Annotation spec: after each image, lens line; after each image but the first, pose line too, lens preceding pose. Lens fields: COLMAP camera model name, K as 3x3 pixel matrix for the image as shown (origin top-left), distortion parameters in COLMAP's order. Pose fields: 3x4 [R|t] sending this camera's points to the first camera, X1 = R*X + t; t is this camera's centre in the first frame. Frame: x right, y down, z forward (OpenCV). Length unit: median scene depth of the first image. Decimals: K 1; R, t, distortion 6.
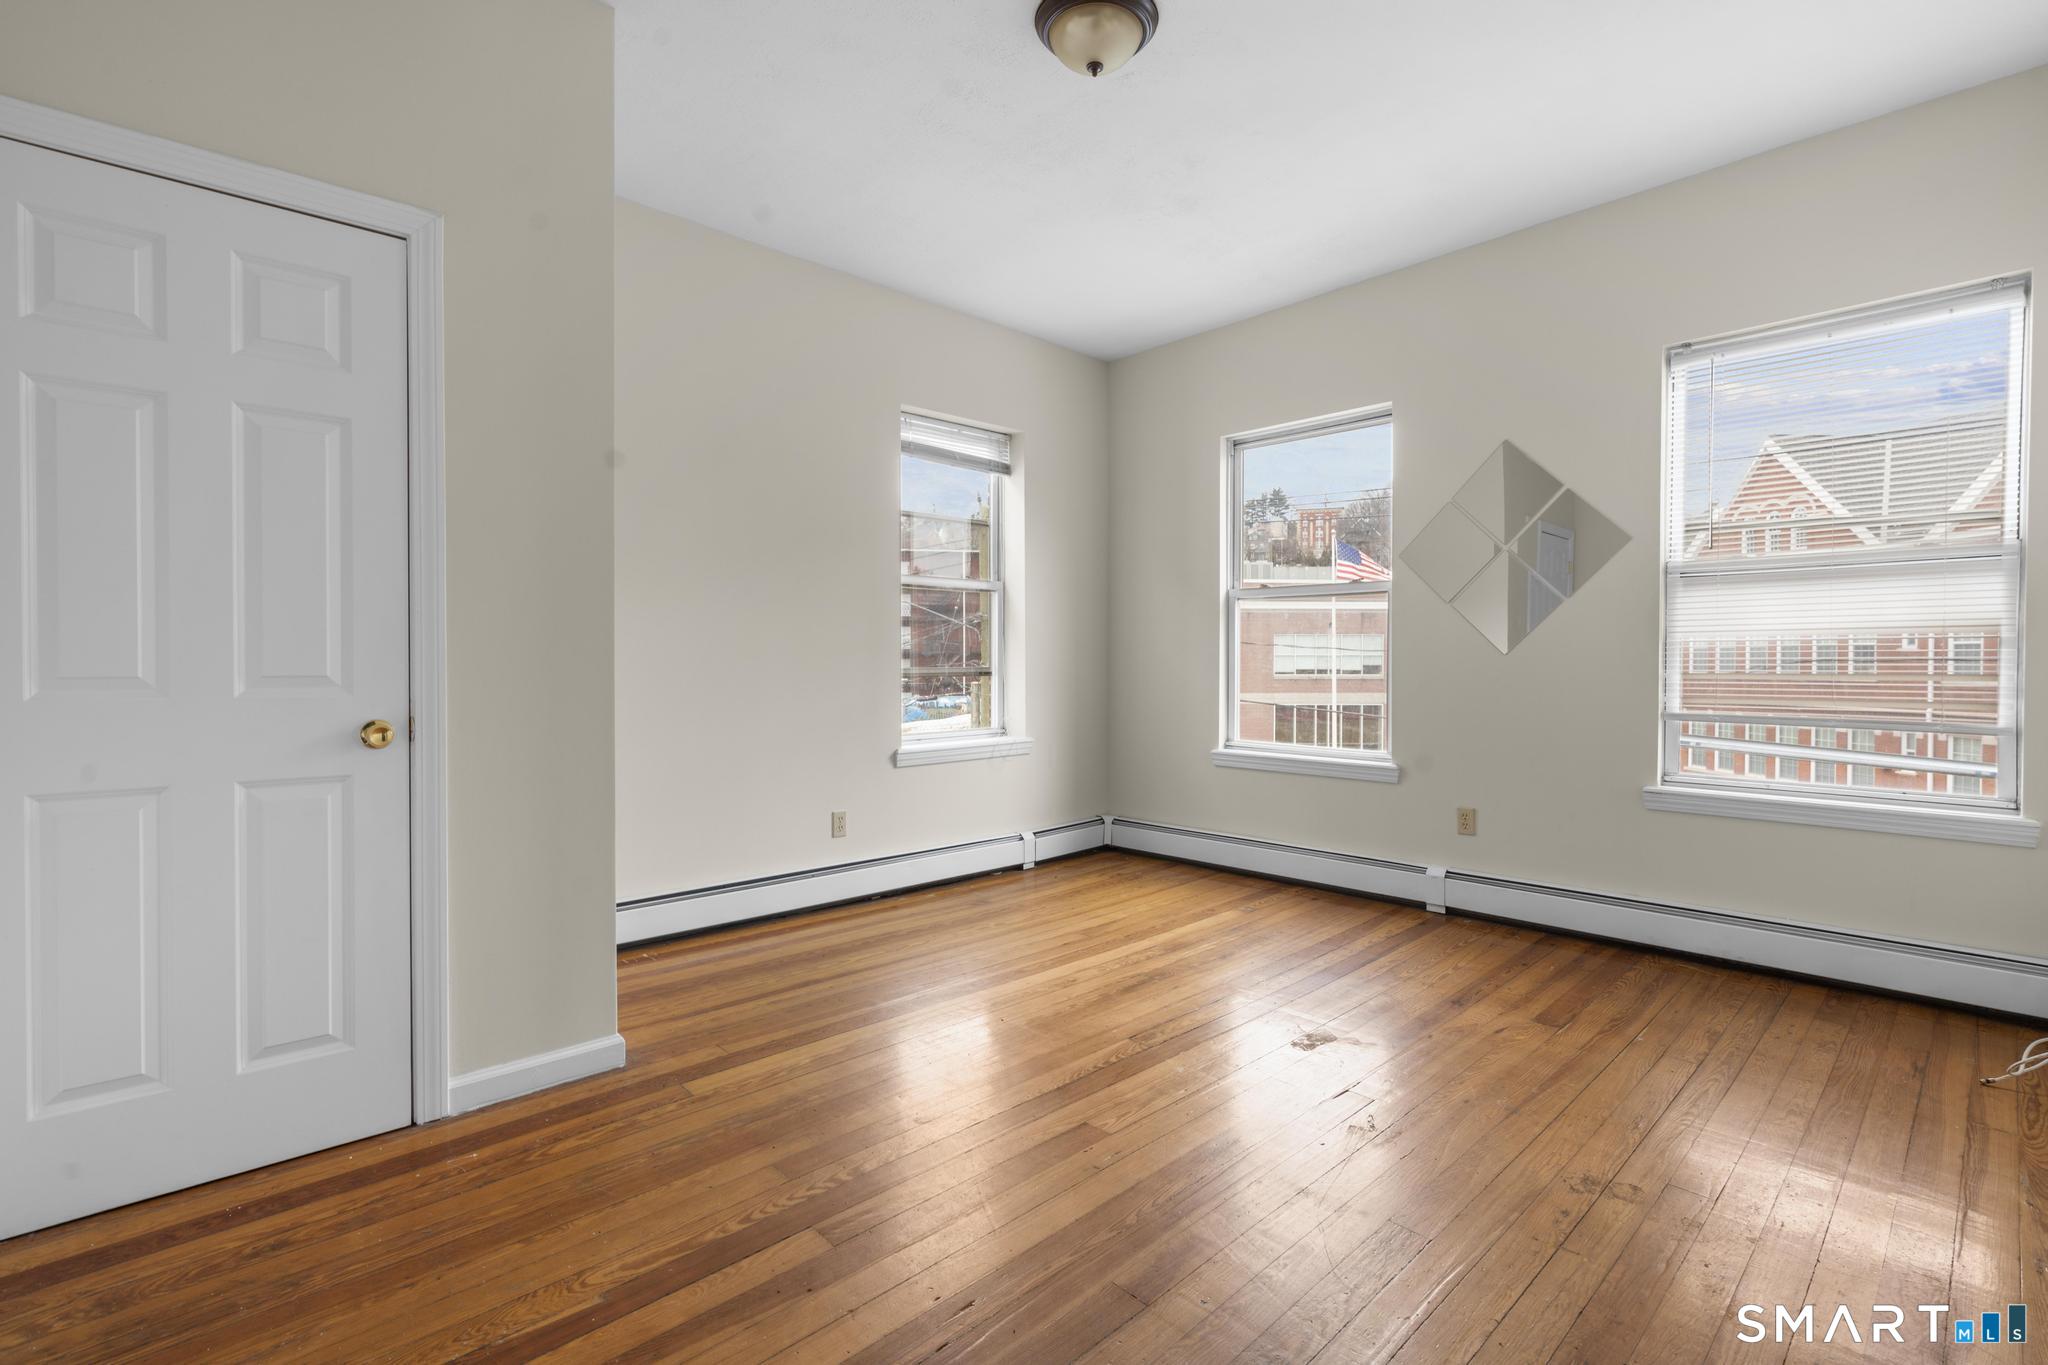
lens RADIAL K [[924.1, 0, 1034.9], [0, 924.1, 678.8], [0, 0, 1]] dist [-0.004936, 0.003275]
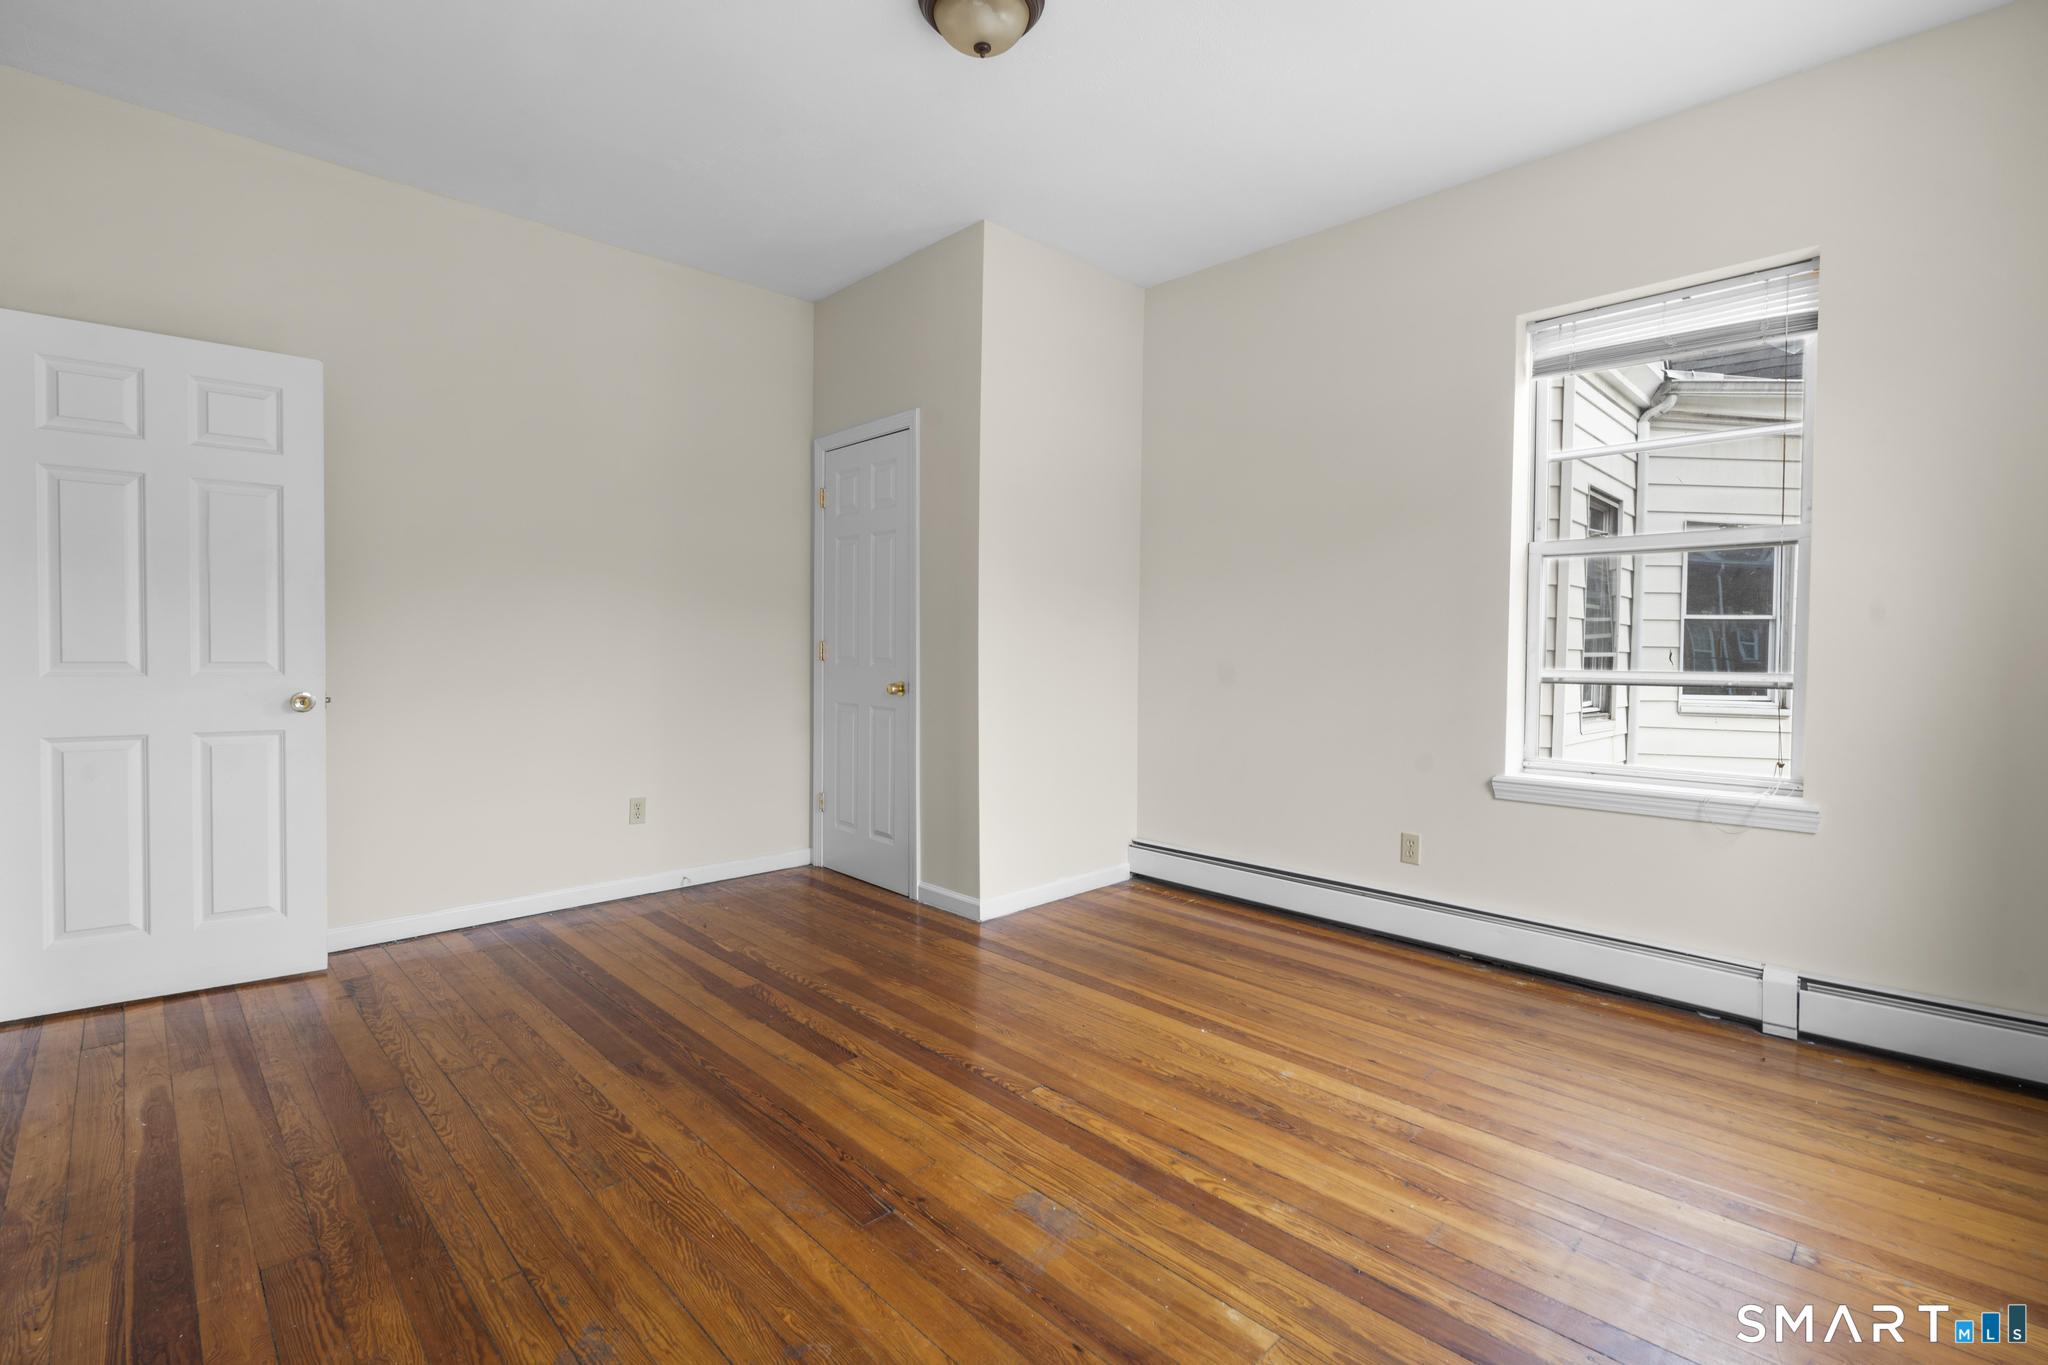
lens RADIAL K [[924.1, 0, 1035.8], [0, 924.1, 673.2], [0, 0, 1]] dist [-0.004936, 0.003275]
pose [[0.014125, 0.019500, -0.999710, 0.657045], [-0.031963, 0.999308, 0.019041, -0.011471], [0.999389, 0.031684, 0.014739, 0.656415]]
